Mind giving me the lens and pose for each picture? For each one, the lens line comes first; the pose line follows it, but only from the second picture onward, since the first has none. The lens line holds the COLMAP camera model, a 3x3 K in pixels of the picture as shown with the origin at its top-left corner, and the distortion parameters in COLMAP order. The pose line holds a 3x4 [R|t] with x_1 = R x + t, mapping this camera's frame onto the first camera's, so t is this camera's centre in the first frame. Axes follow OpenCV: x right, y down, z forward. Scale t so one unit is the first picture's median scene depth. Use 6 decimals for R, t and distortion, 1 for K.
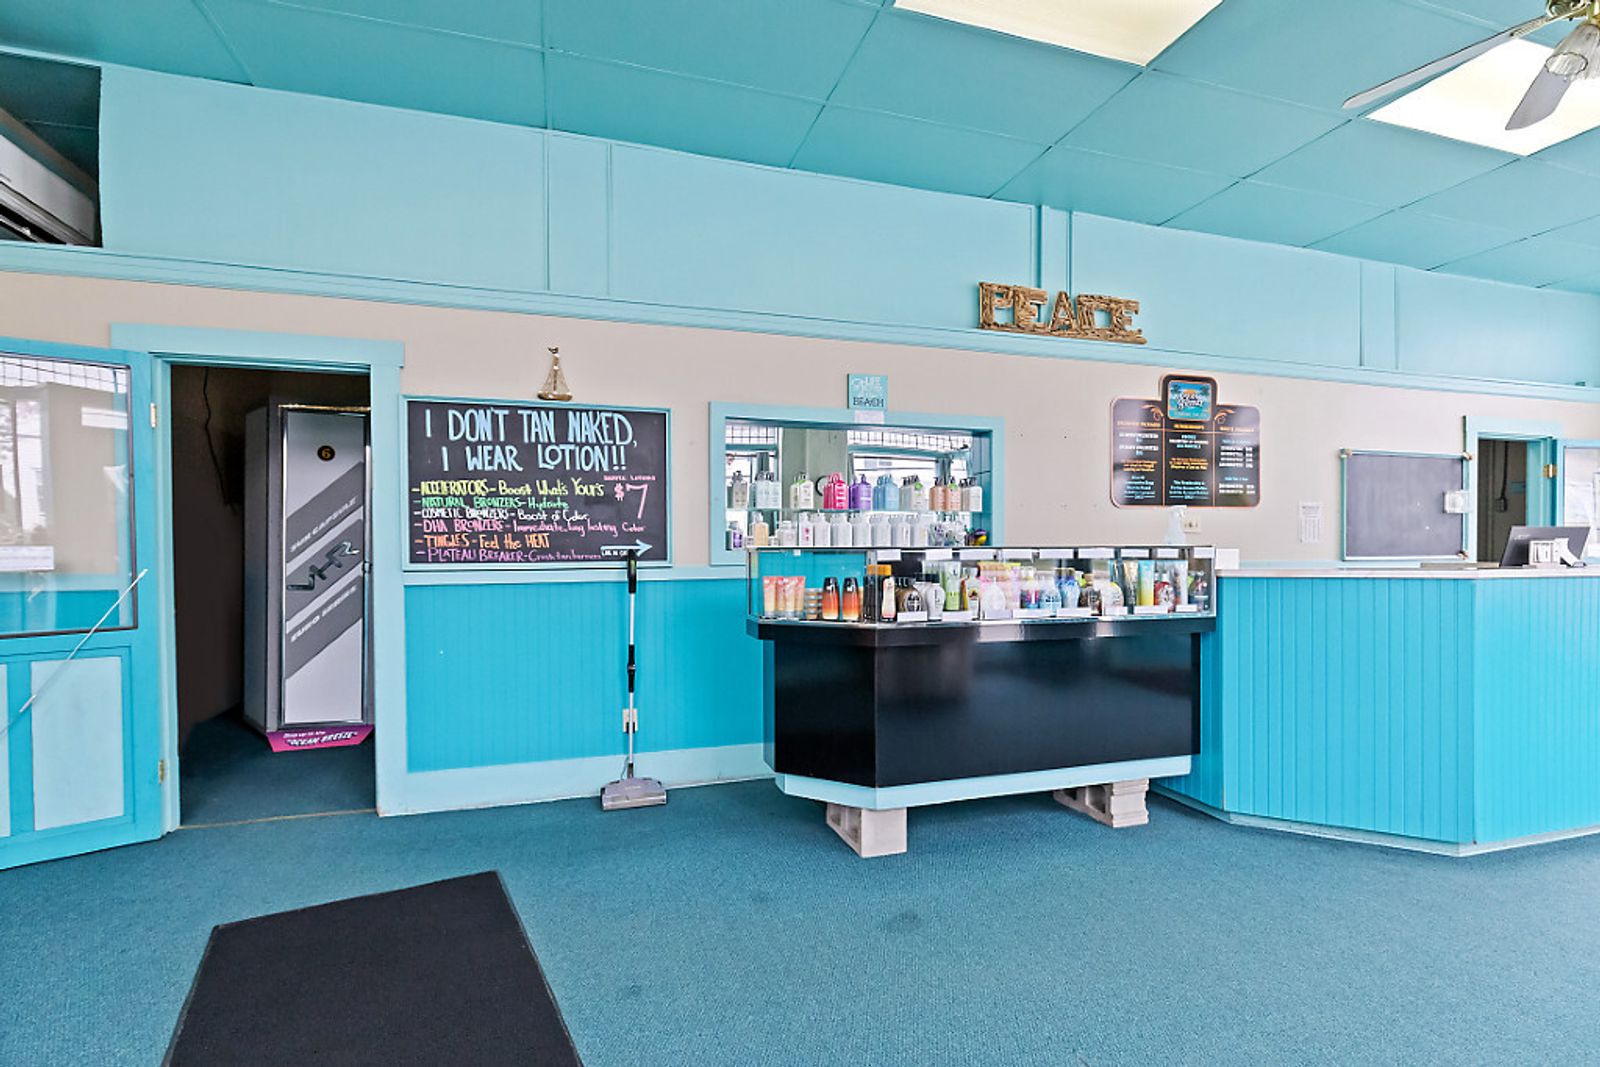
lens RADIAL K [[732.5, 0, 787.6], [0, 732.5, 558.9], [0, 0, 1]] dist [-0.000041, -0.000260]
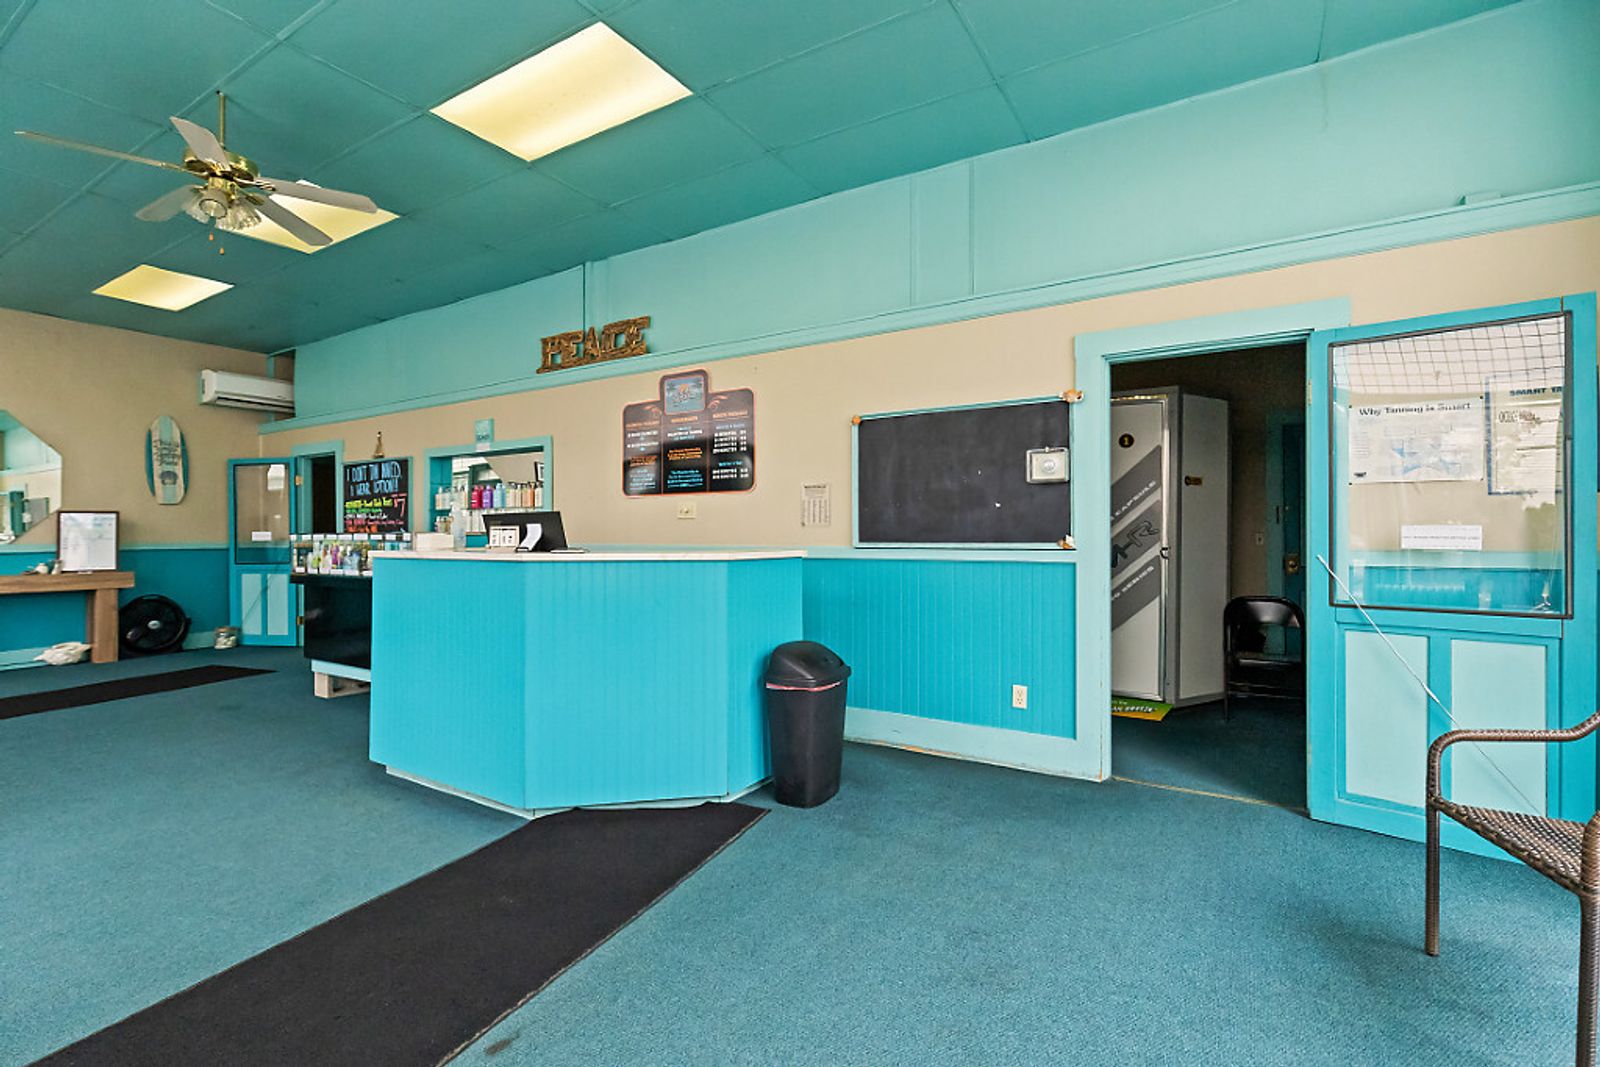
lens RADIAL K [[724.7, 0, 800.4], [0, 724.7, 531.7], [0, 0, 1]] dist [-0.001639, -0.001207]
pose [[0.660538, 0.000553, -0.750792, 1.880460], [-0.007824, 0.999950, -0.006147, -0.014176], [0.750751, 0.009935, 0.660510, 0.555333]]
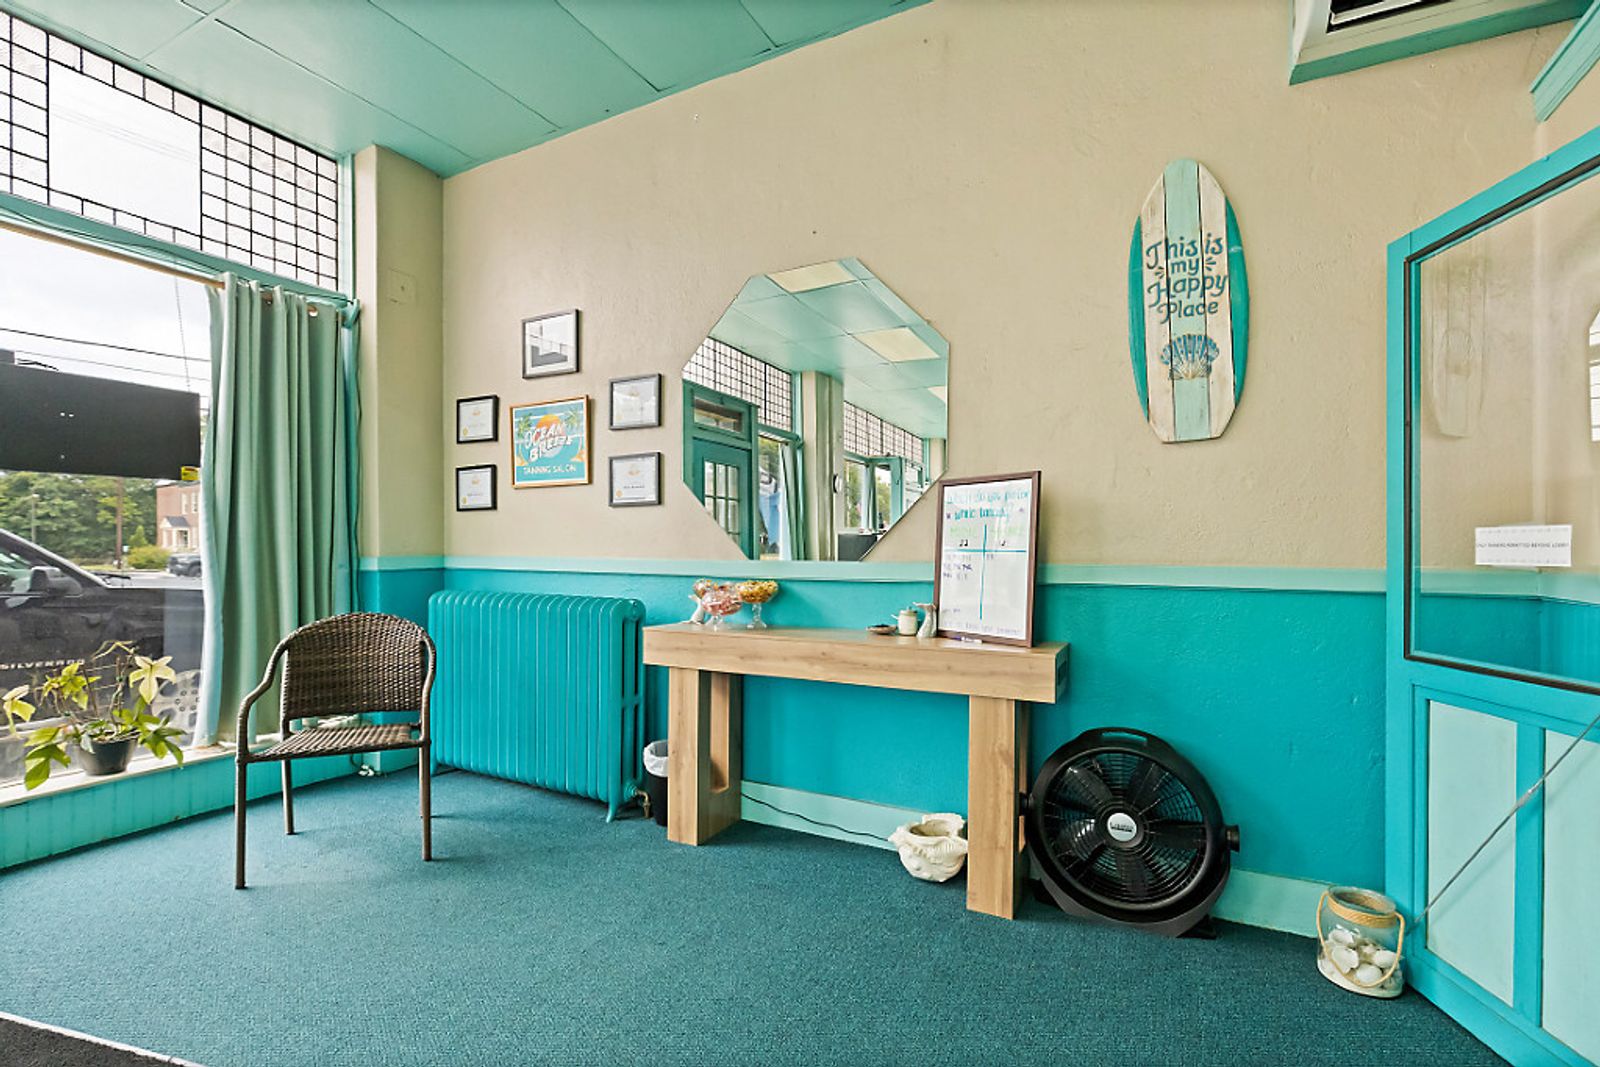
lens RADIAL K [[714.4, 0, 795.3], [0, 714.4, 554.5], [0, 0, 1]] dist [-0.001443, -0.000240]
pose [[-0.703742, 0.011822, -0.710357, -0.189756], [-0.006283, 0.999719, 0.022862, -0.003266], [0.710428, 0.020551, -0.703470, 0.768435]]
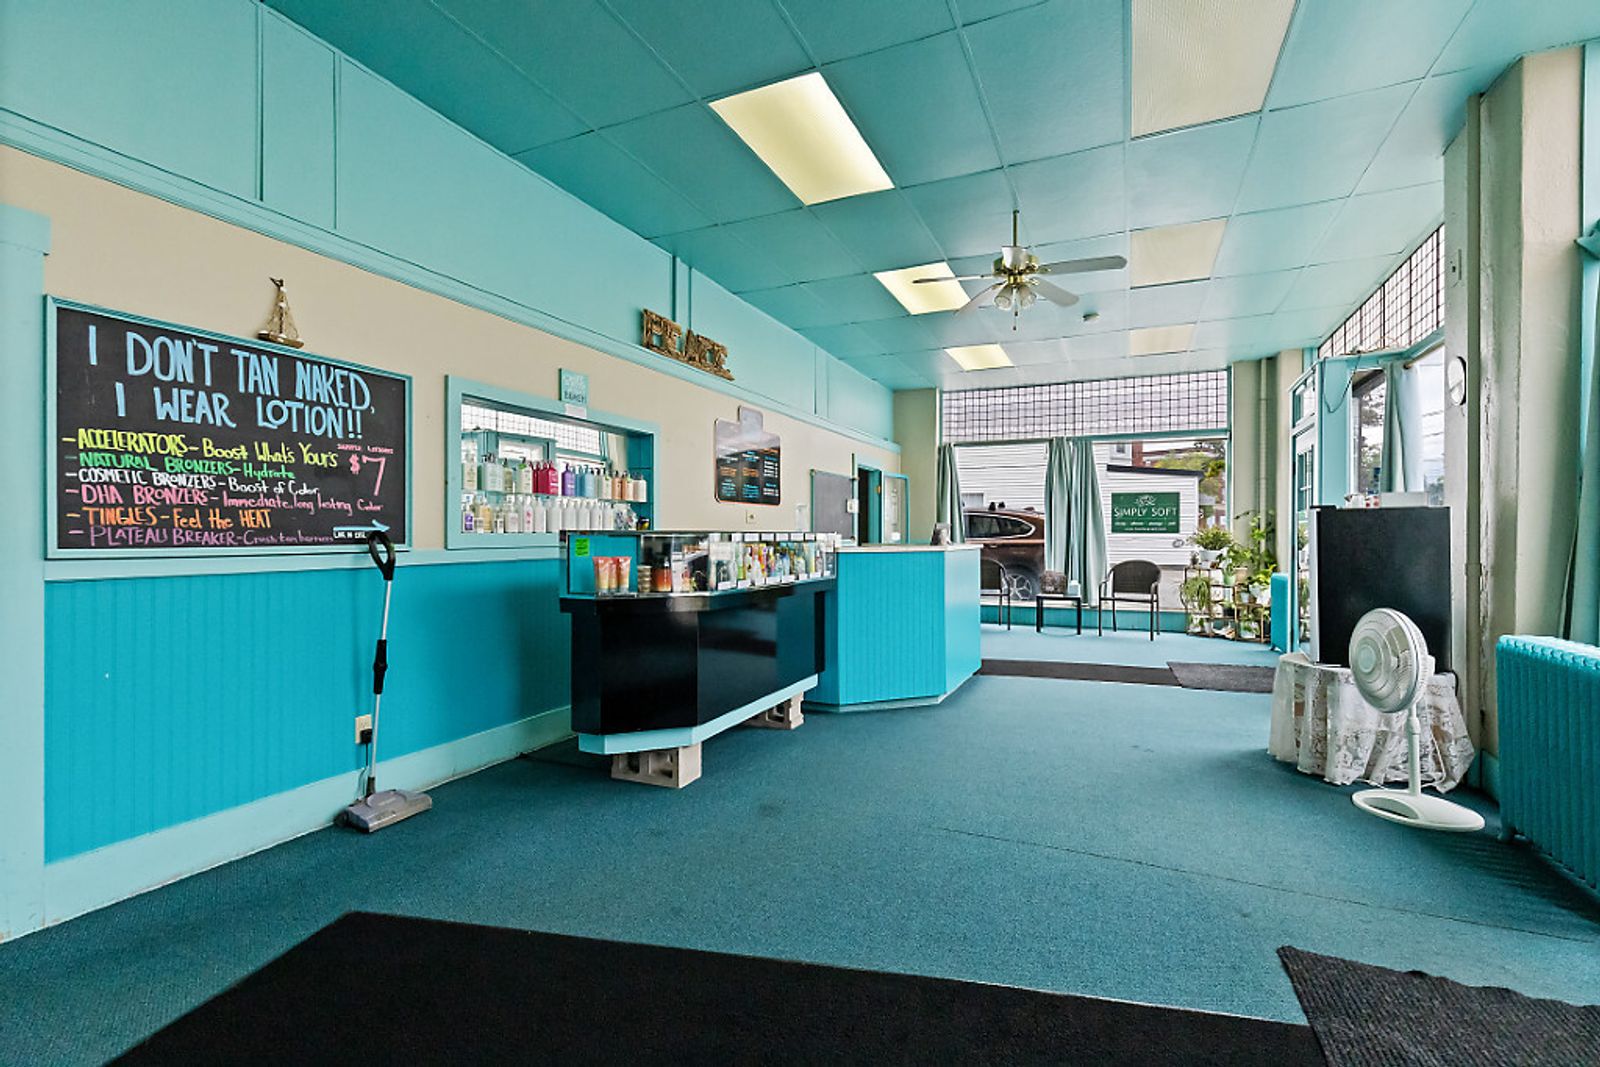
lens RADIAL K [[721.5, 0, 797.0], [0, 721.5, 533.0], [0, 0, 1]] dist [0.001004, -0.000458]
pose [[0.663878, 0.007253, 0.747806, -0.523491], [0.004423, 0.999897, -0.013625, 0.003656], [-0.747828, 0.012353, 0.663778, 0.050731]]
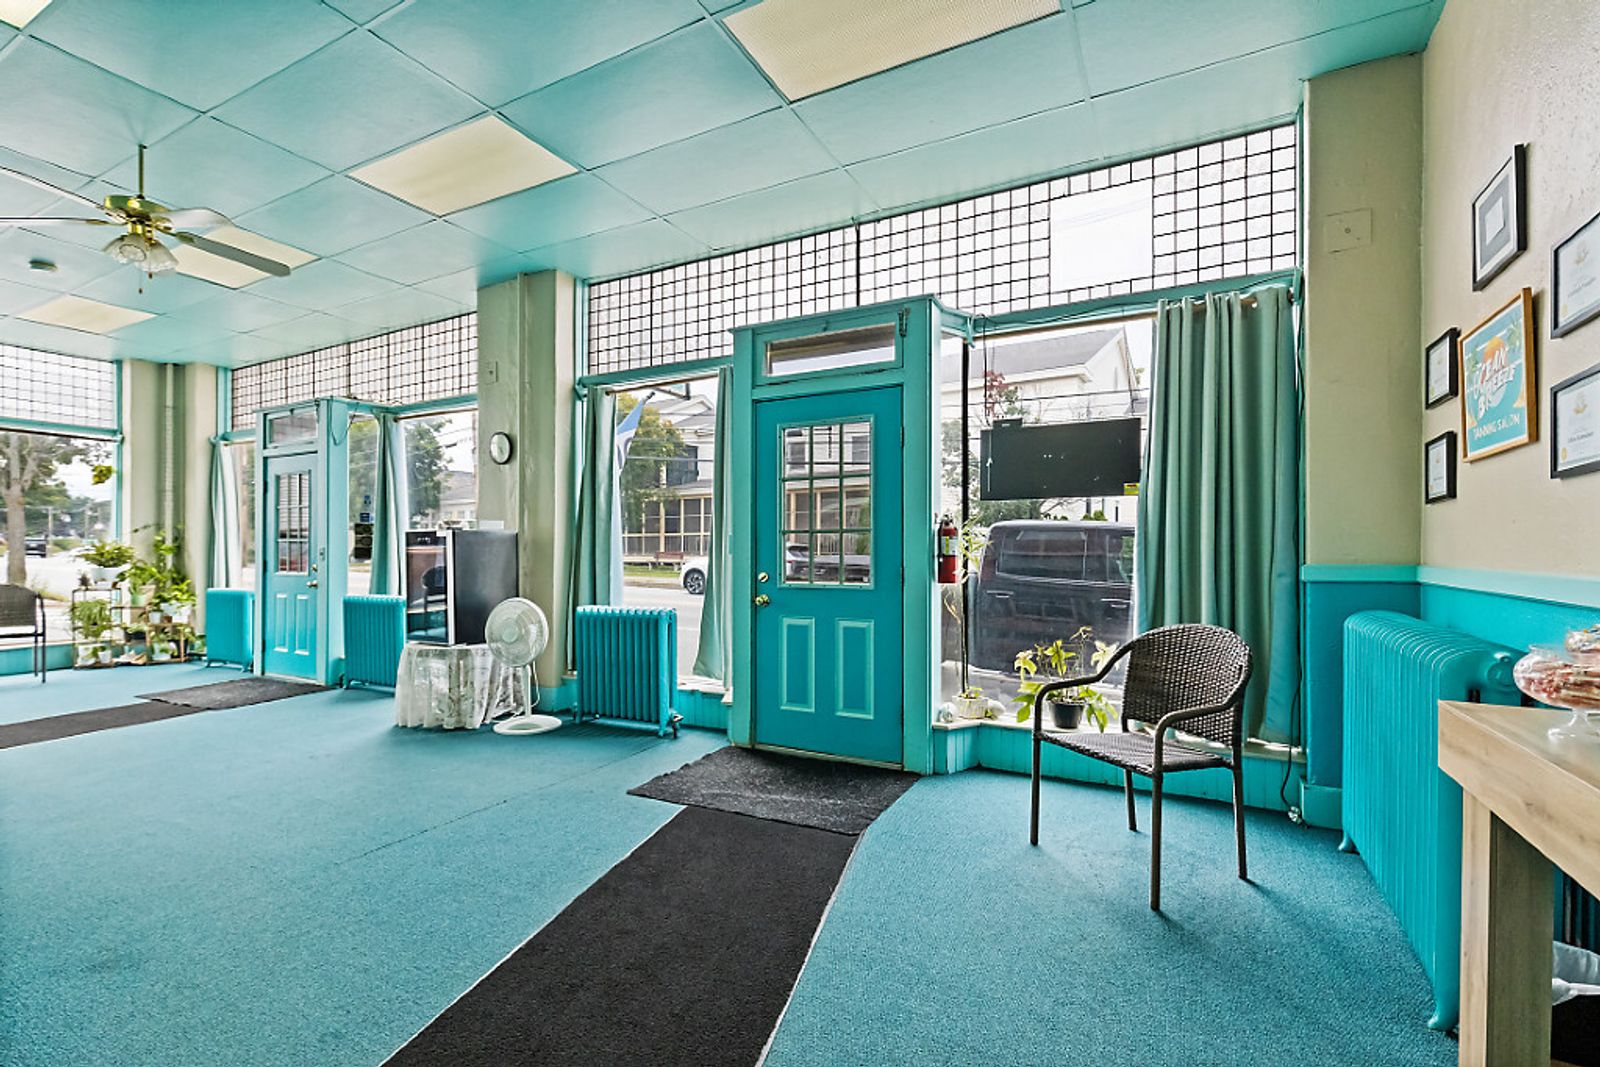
lens RADIAL K [[716.9, 0, 795.4], [0, 716.9, 549.1], [0, 0, 1]] dist [-0.004011, -0.001399]
pose [[-0.710417, 0.006643, 0.703749, -0.680145], [0.012011, 0.999924, 0.002685, -0.001050], [-0.703678, 0.010360, -0.710443, 0.671308]]
